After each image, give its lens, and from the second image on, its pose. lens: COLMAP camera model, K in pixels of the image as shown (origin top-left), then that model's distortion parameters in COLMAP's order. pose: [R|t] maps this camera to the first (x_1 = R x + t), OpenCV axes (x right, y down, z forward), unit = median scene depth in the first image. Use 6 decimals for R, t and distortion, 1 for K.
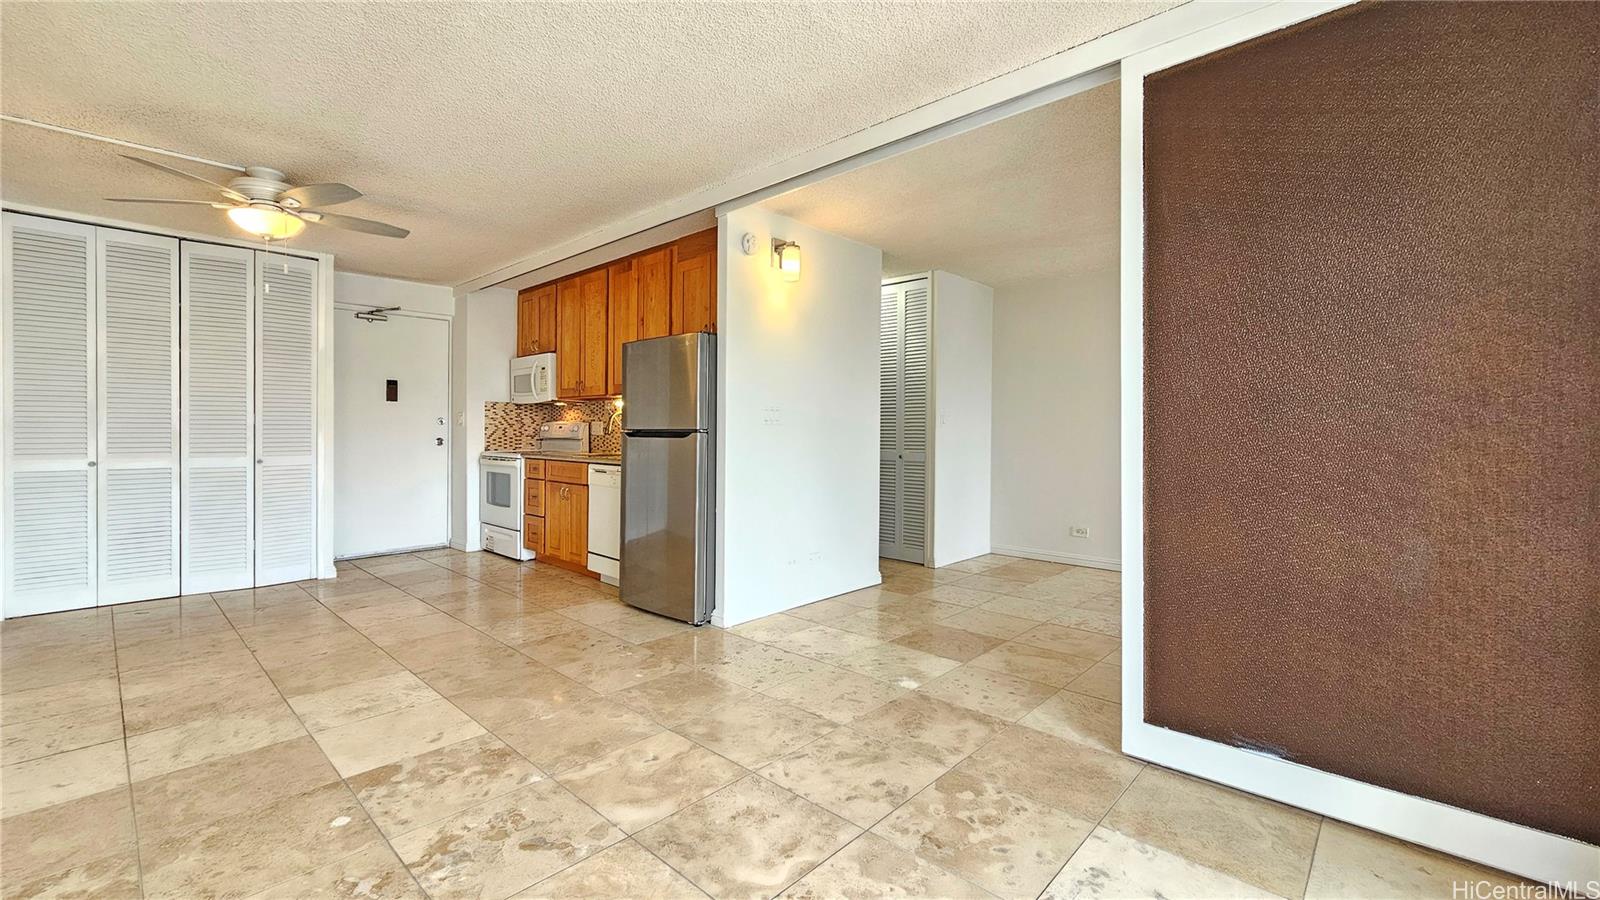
lens RADIAL K [[670.0, 0, 807.5], [0, 670.0, 455.0], [0, 0, 1]] dist [-0.001657, -0.000220]
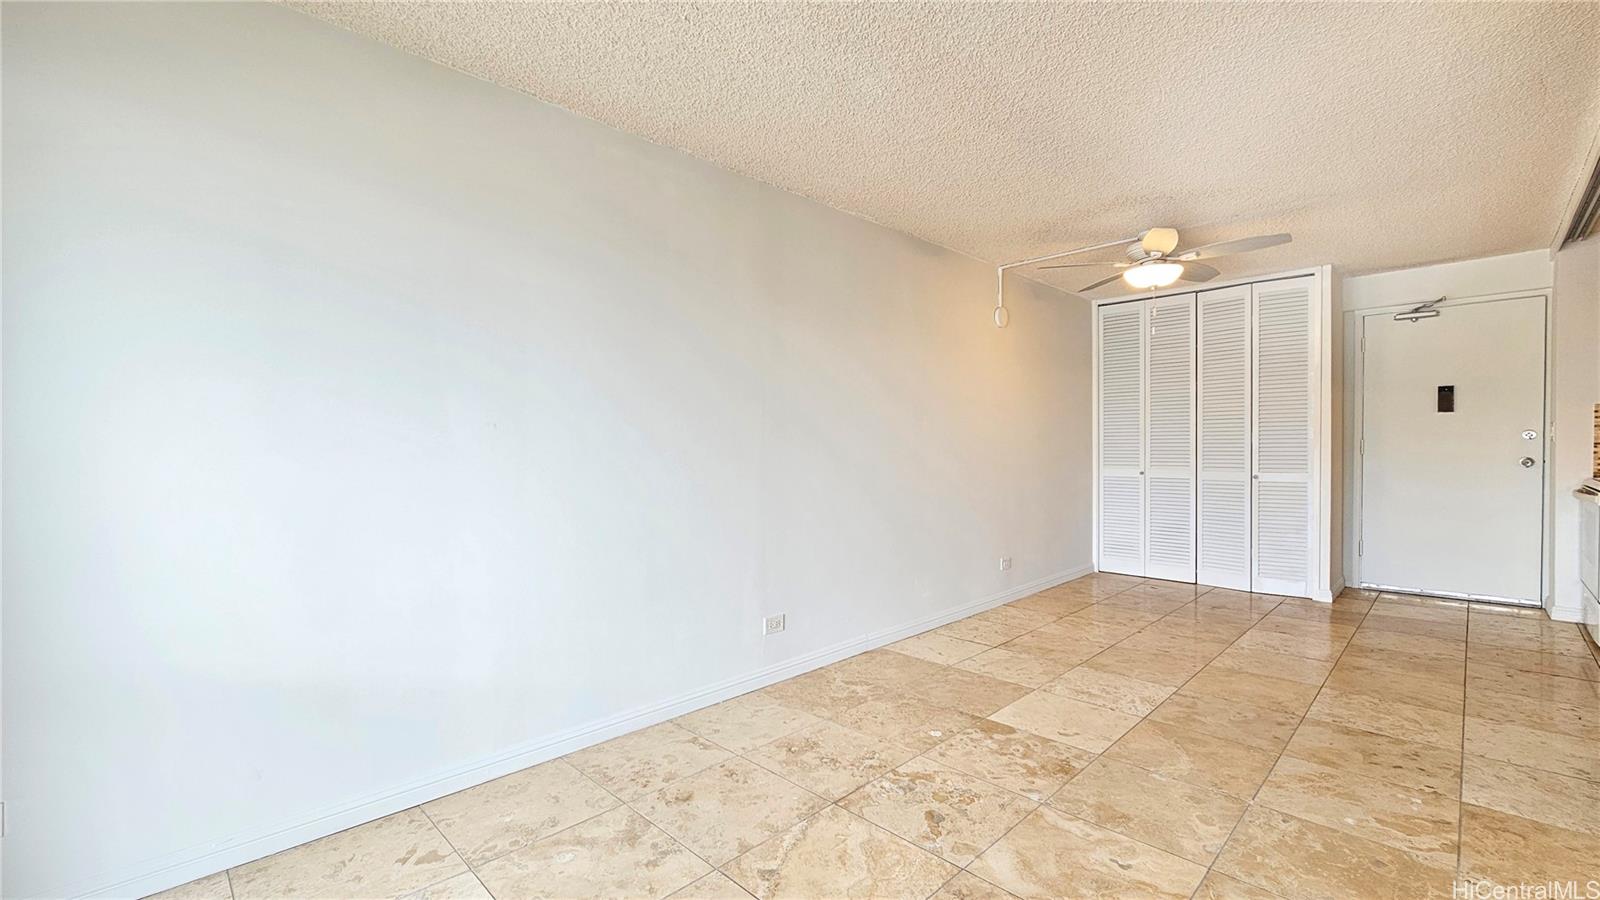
lens RADIAL K [[670.0, 0, 808.8], [0, 670.0, 445.7], [0, 0, 1]] dist [-0.001657, -0.000220]
pose [[-0.047111, -0.003612, -0.998883, 0.475177], [-0.031162, 0.999512, -0.002144, -0.025478], [0.998403, 0.031027, -0.047201, 0.528704]]
